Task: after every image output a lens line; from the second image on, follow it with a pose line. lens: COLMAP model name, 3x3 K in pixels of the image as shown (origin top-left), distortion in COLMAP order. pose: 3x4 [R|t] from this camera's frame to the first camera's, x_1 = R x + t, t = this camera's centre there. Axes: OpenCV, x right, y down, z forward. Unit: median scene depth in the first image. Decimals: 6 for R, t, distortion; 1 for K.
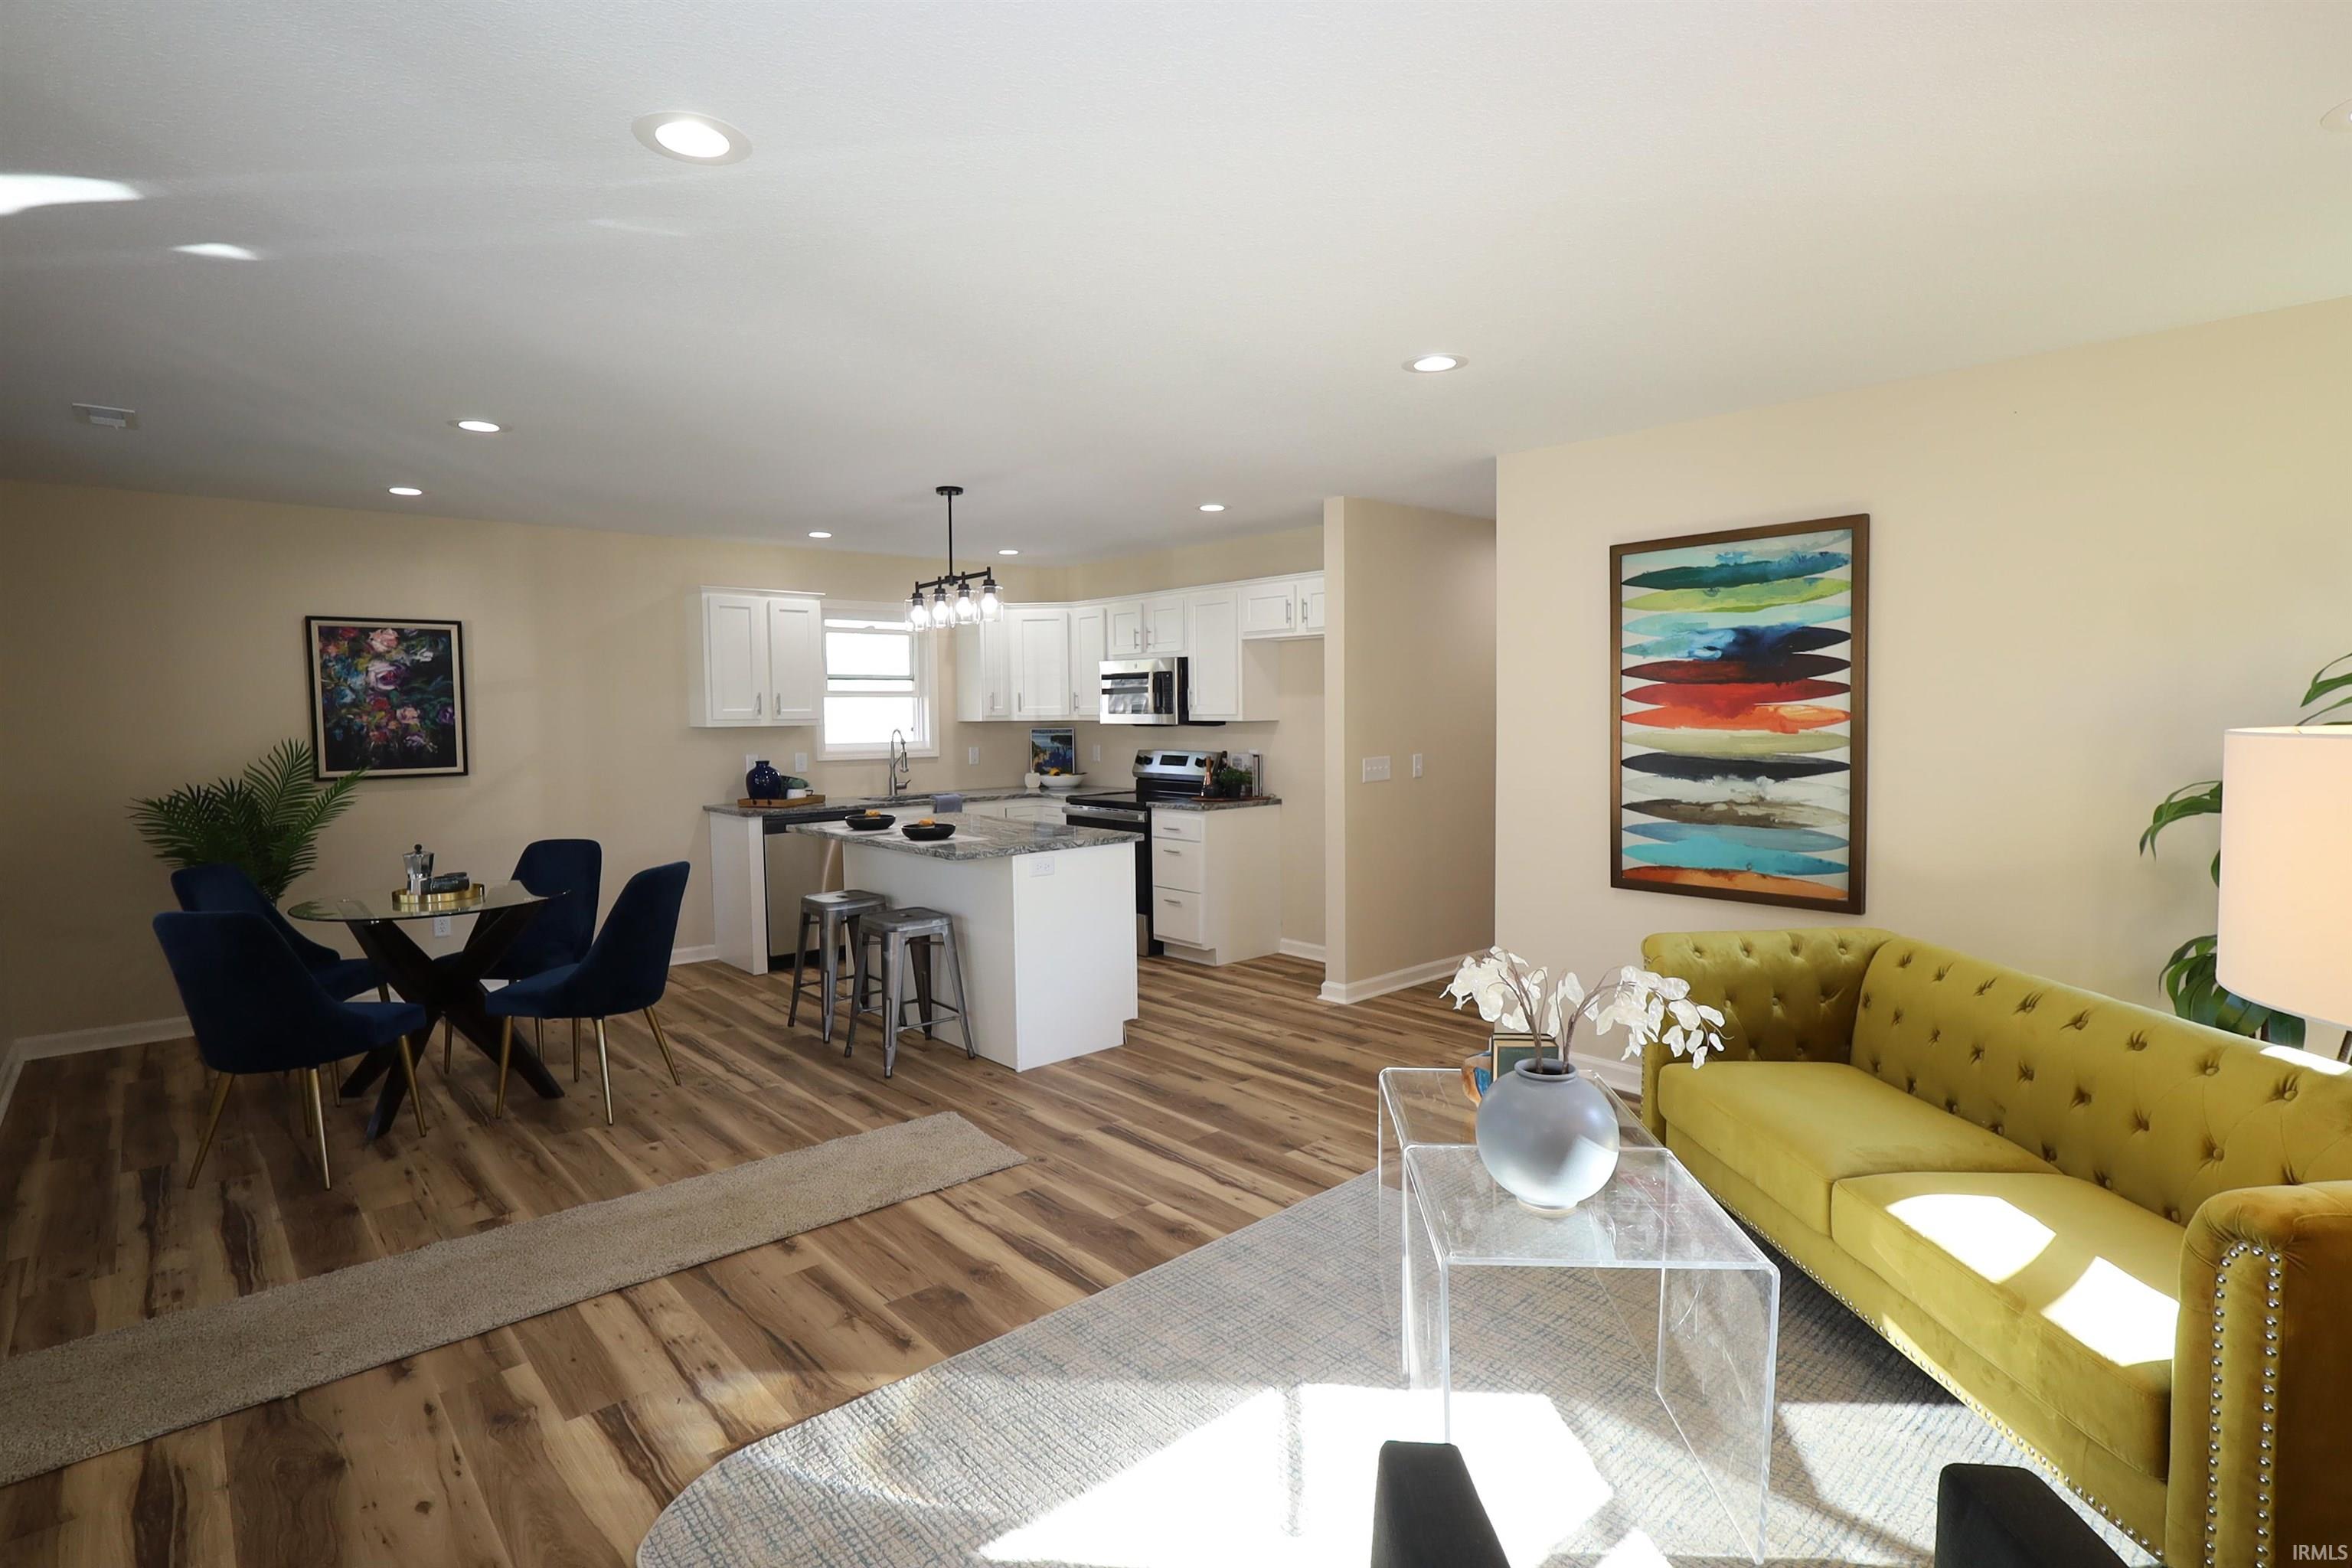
lens RADIAL K [[1163.2, 0, 1184.4], [0, 1163.2, 782.4], [0, 0, 1]] dist [-0.004655, -0.001294]
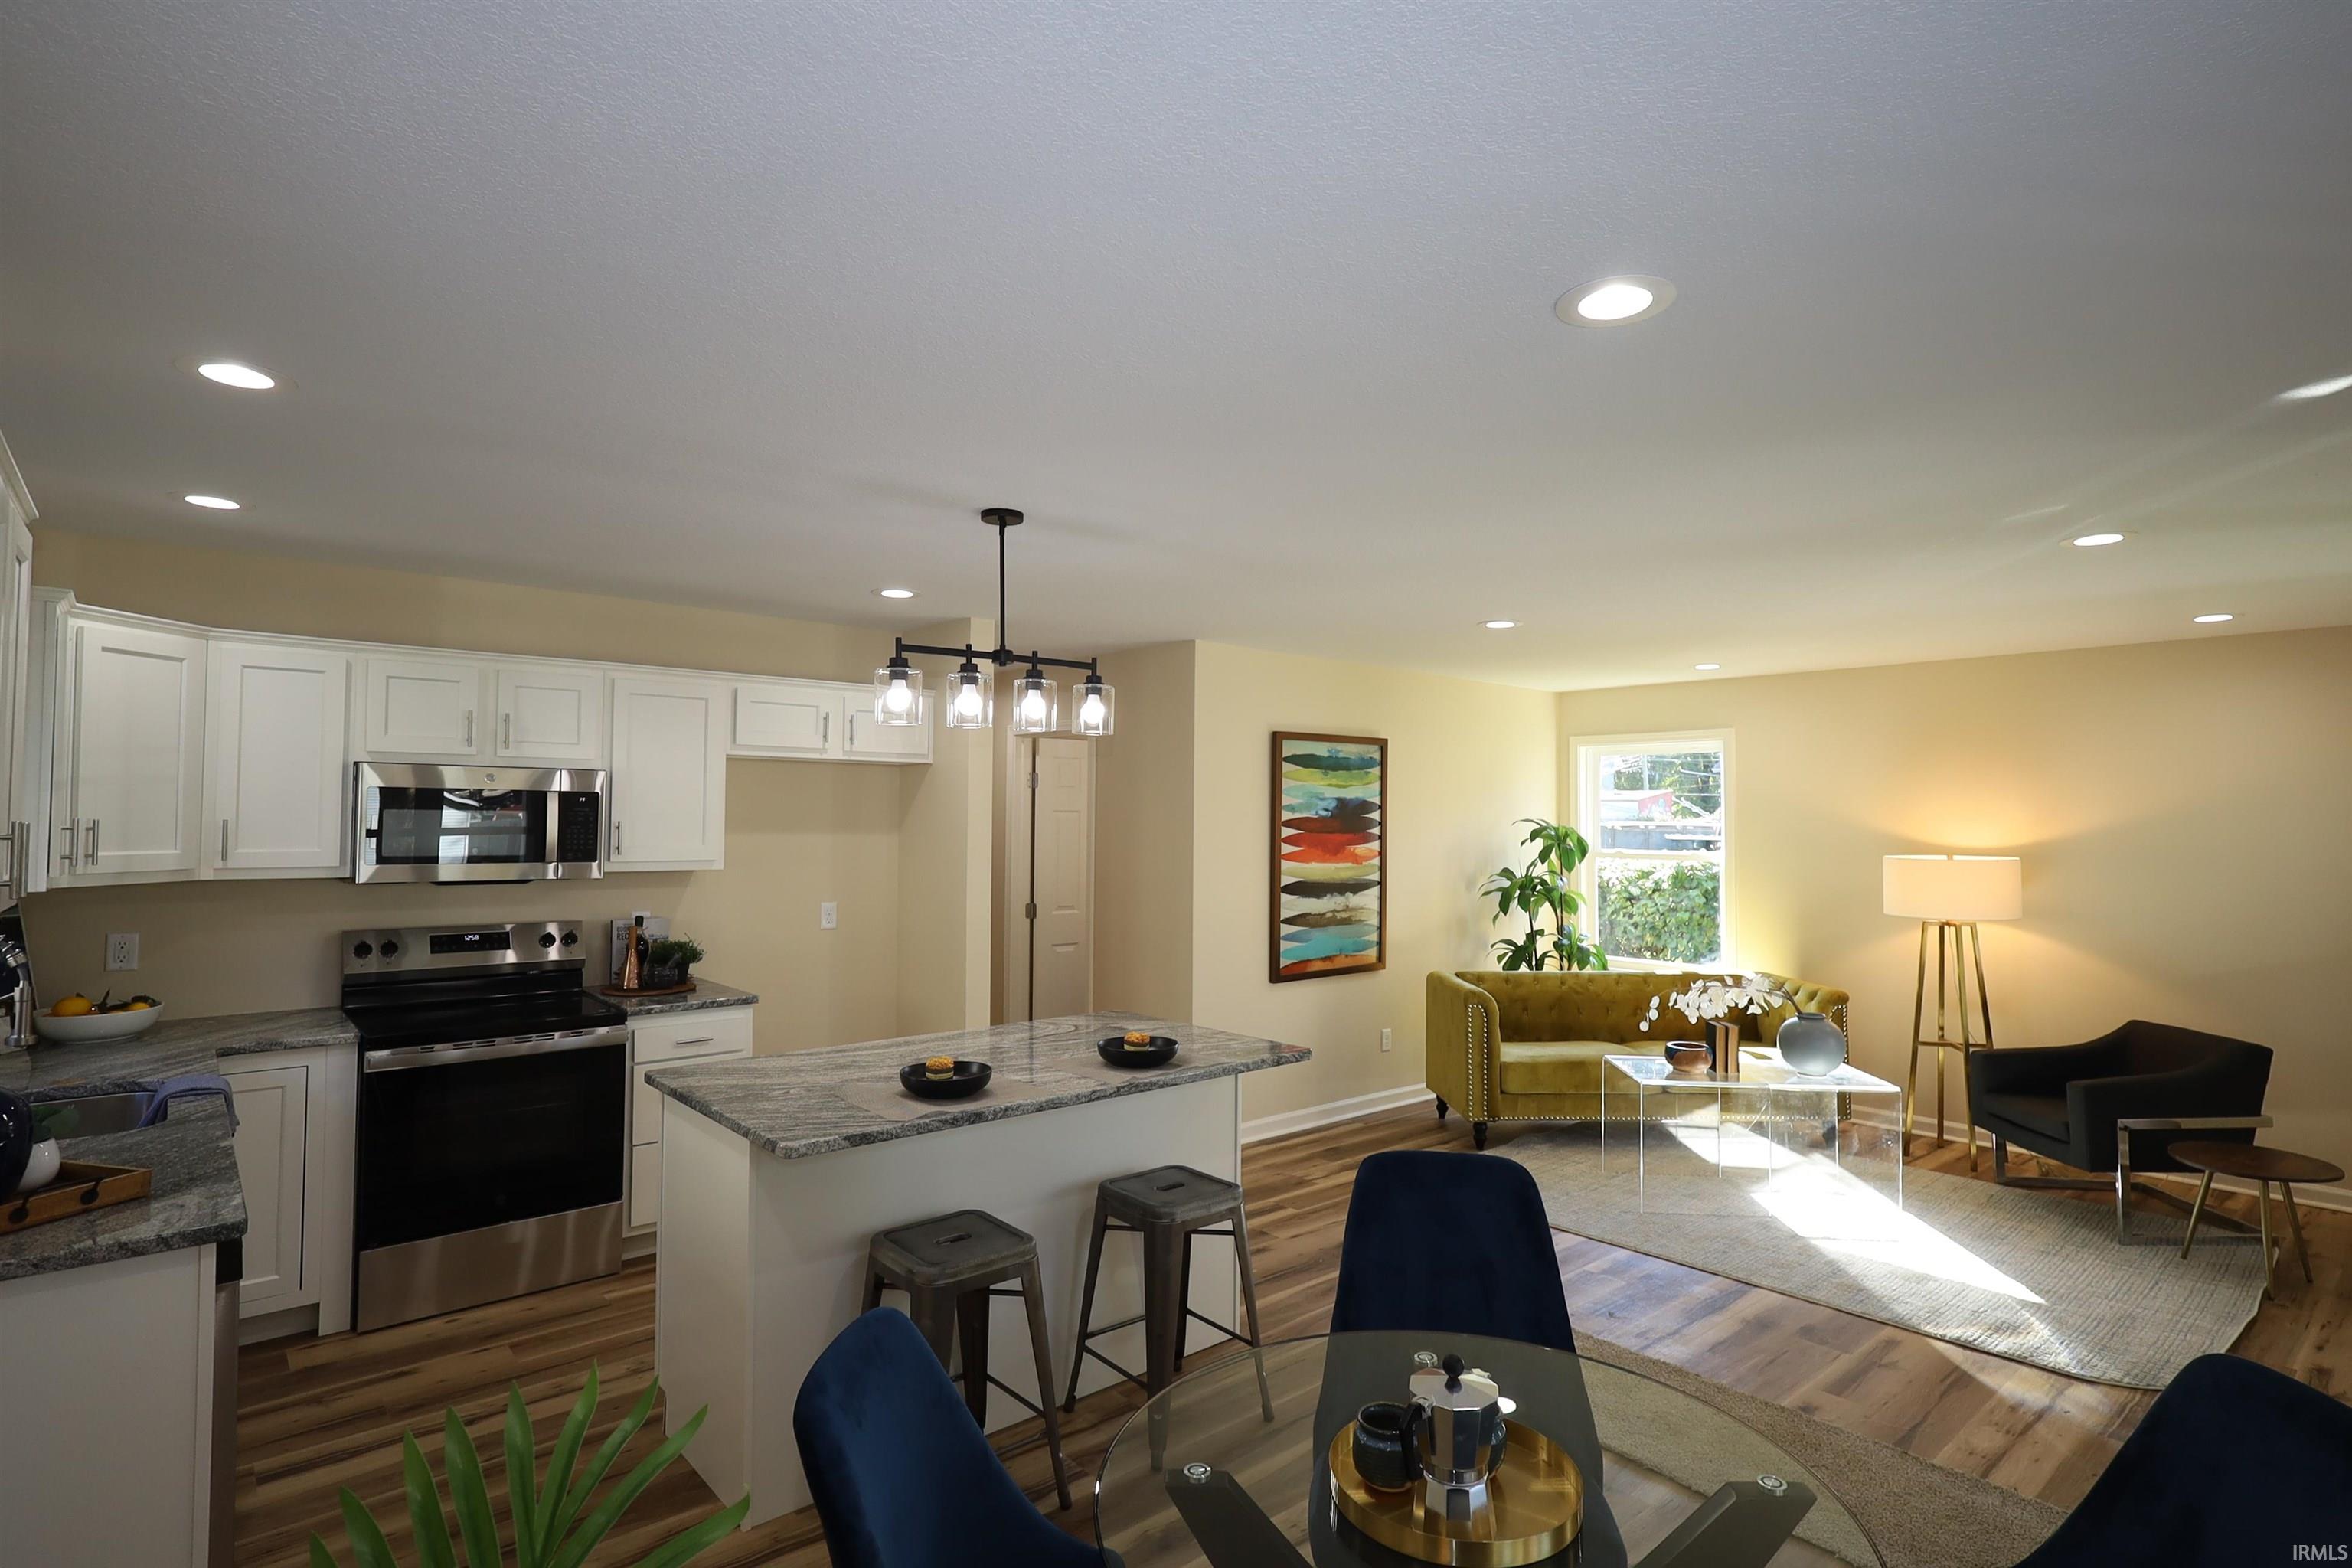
lens RADIAL K [[1177.1, 0, 1181.2], [0, 1177.1, 777.4], [0, 0, 1]] dist [0.000747, -0.000014]
pose [[0.011005, 0.047675, 0.998802, -1.024475], [0.058502, 0.997121, -0.048239, -0.089429], [-0.998227, 0.058963, 0.008184, 1.109691]]
